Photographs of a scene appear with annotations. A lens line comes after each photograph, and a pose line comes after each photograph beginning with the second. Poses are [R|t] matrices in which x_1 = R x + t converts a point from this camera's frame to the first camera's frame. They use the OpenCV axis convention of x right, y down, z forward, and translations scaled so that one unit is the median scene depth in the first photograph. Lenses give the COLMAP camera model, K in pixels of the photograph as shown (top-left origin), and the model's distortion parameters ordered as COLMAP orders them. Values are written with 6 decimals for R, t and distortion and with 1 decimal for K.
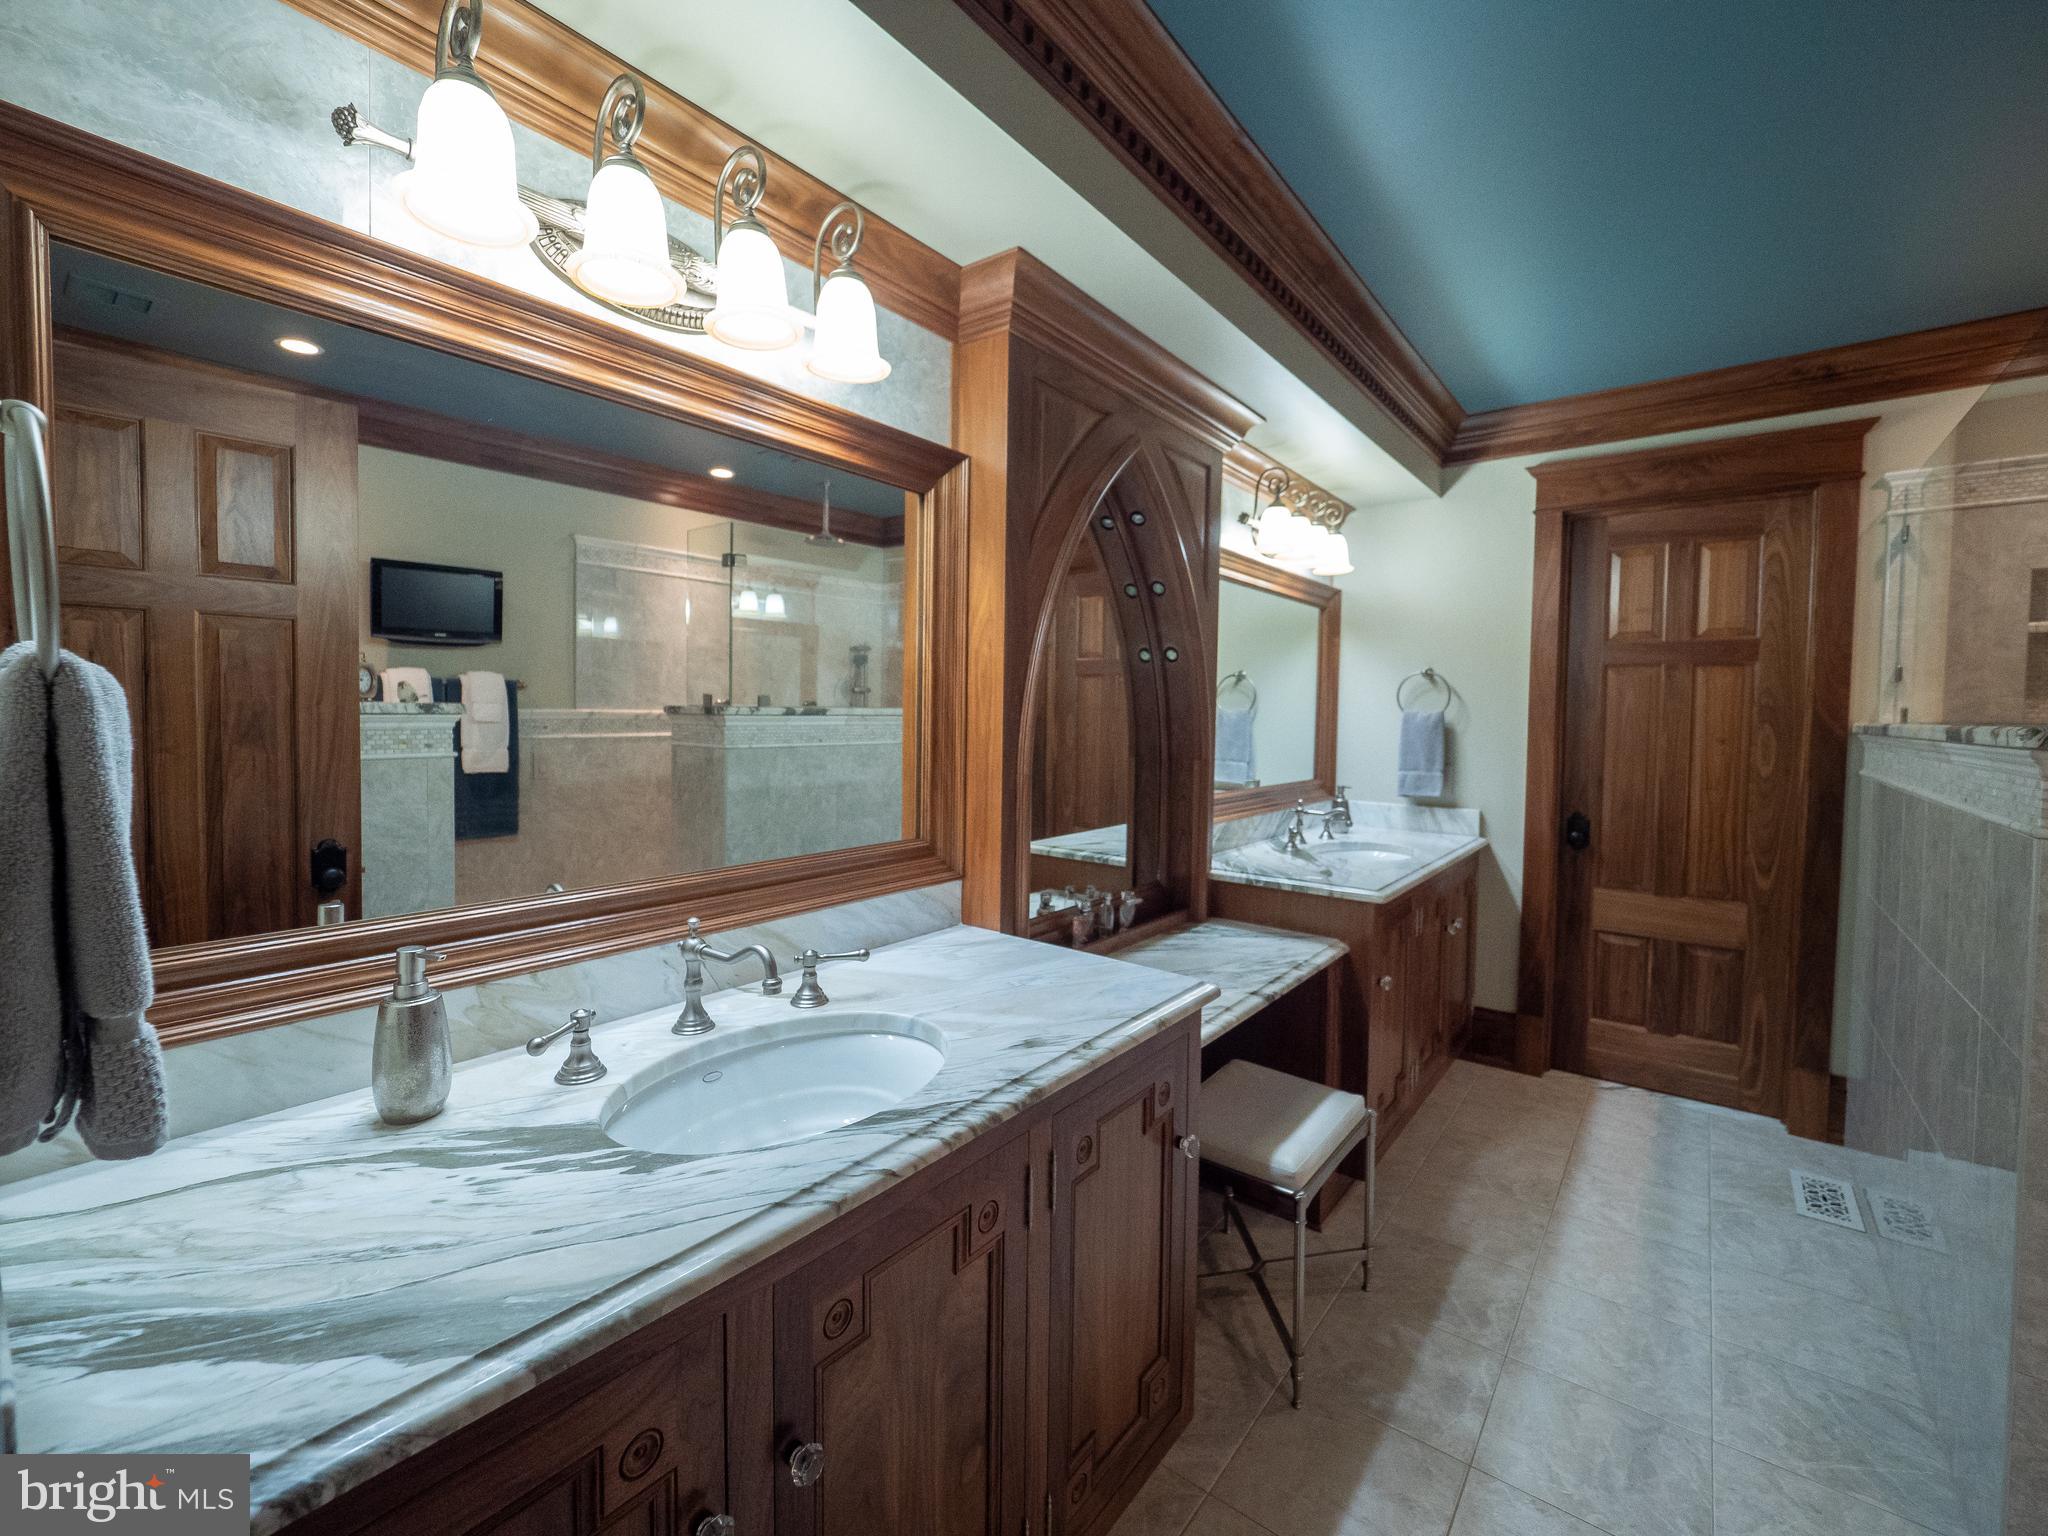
lens RADIAL K [[856.5, 0, 1019.9], [0, 856.5, 751.4], [0, 0, 1]] dist [-0.009184, -0.000391]
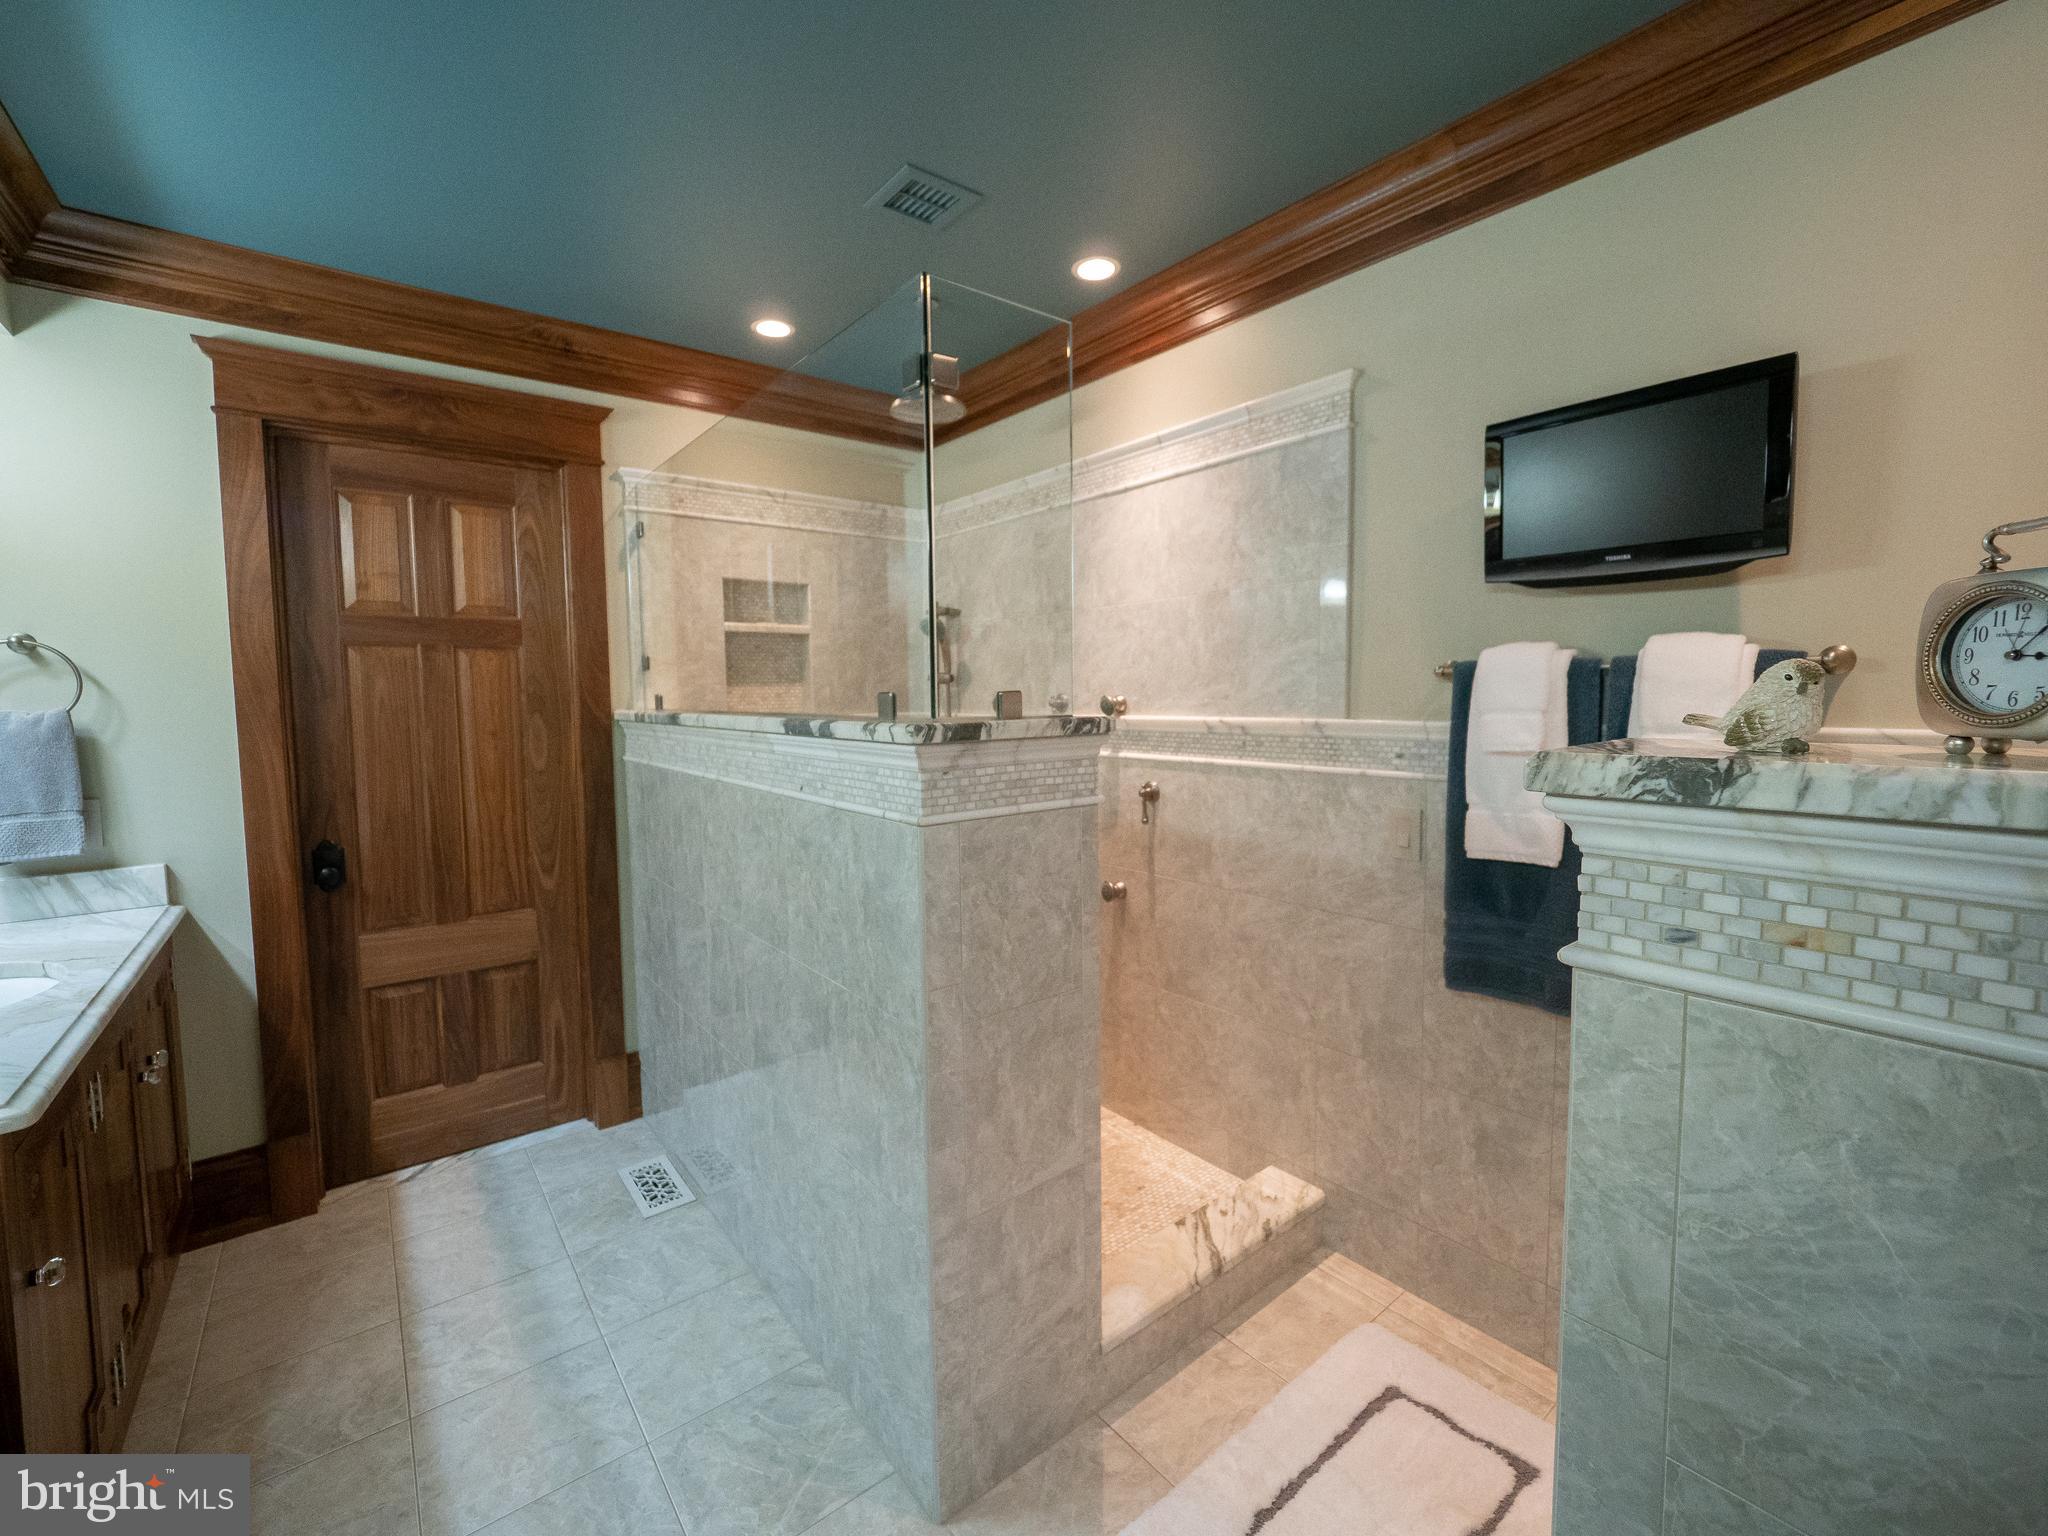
lens RADIAL K [[856.5, 0, 1019.9], [0, 856.5, 751.4], [0, 0, 1]] dist [-0.009184, -0.000391]
pose [[0.217012, -0.079944, 0.972890, 0.080345], [0.055269, 0.996048, 0.069519, -0.026152], [-0.974603, 0.038685, 0.220573, 0.272569]]
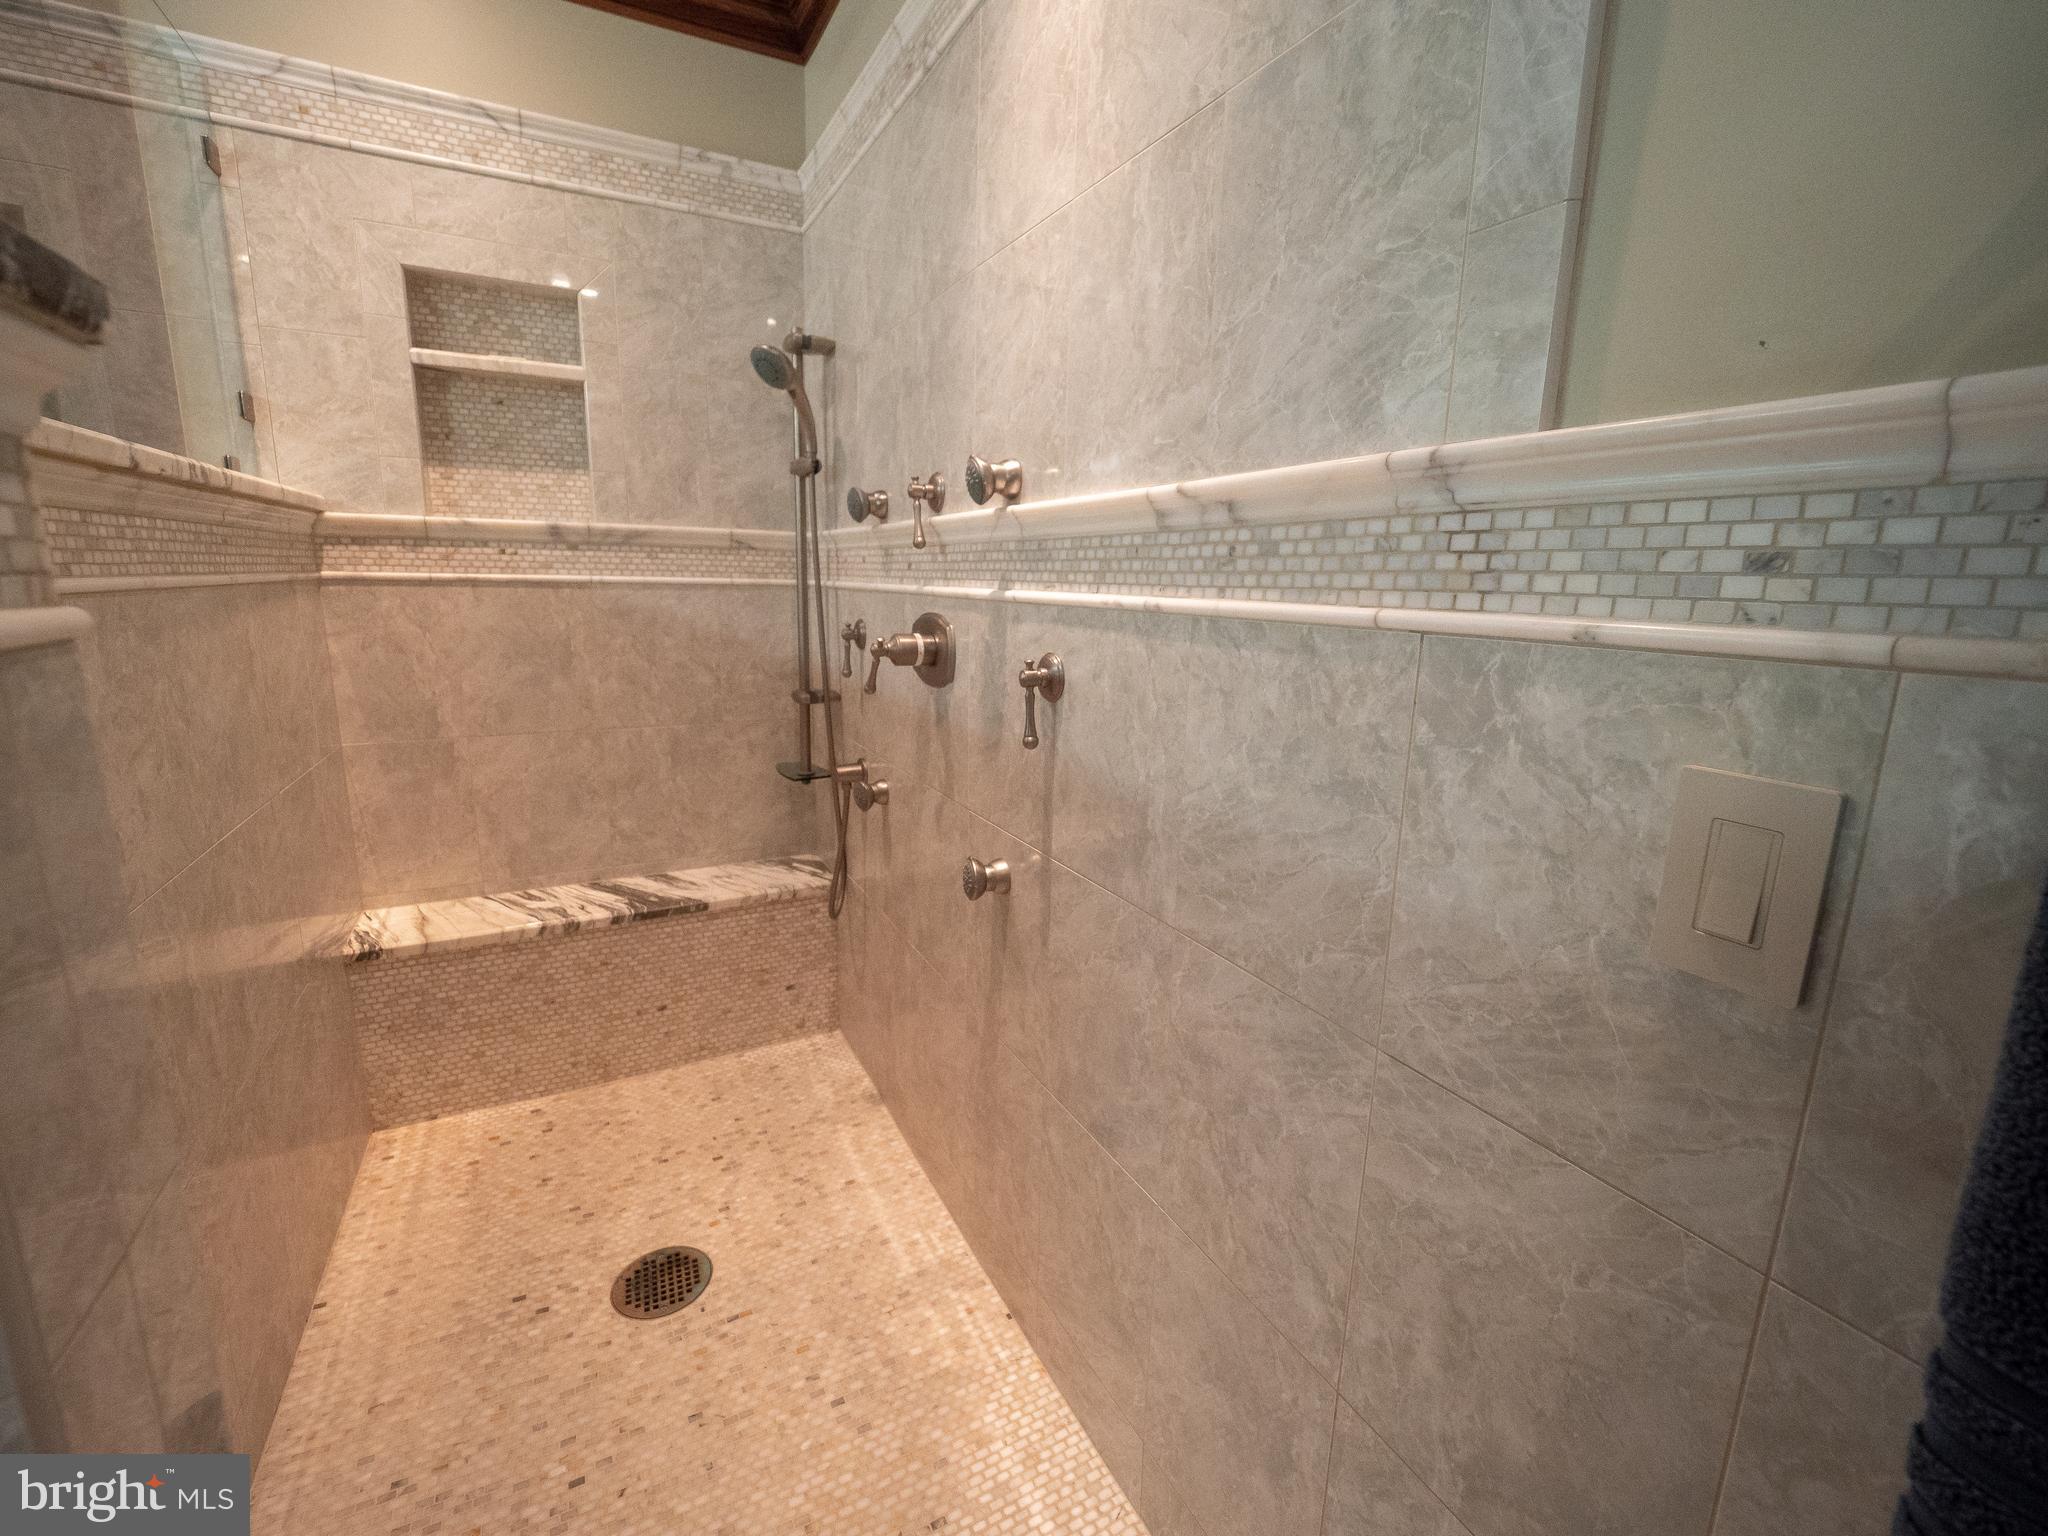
lens RADIAL K [[856.5, 0, 1019.9], [0, 856.5, 751.4], [0, 0, 1]] dist [-0.009184, -0.000391]
pose [[0.414947, -0.171424, 0.893551, 0.585905], [0.012967, 0.983105, 0.182583, 0.043525], [-0.909753, -0.064175, 0.410159, 0.190567]]
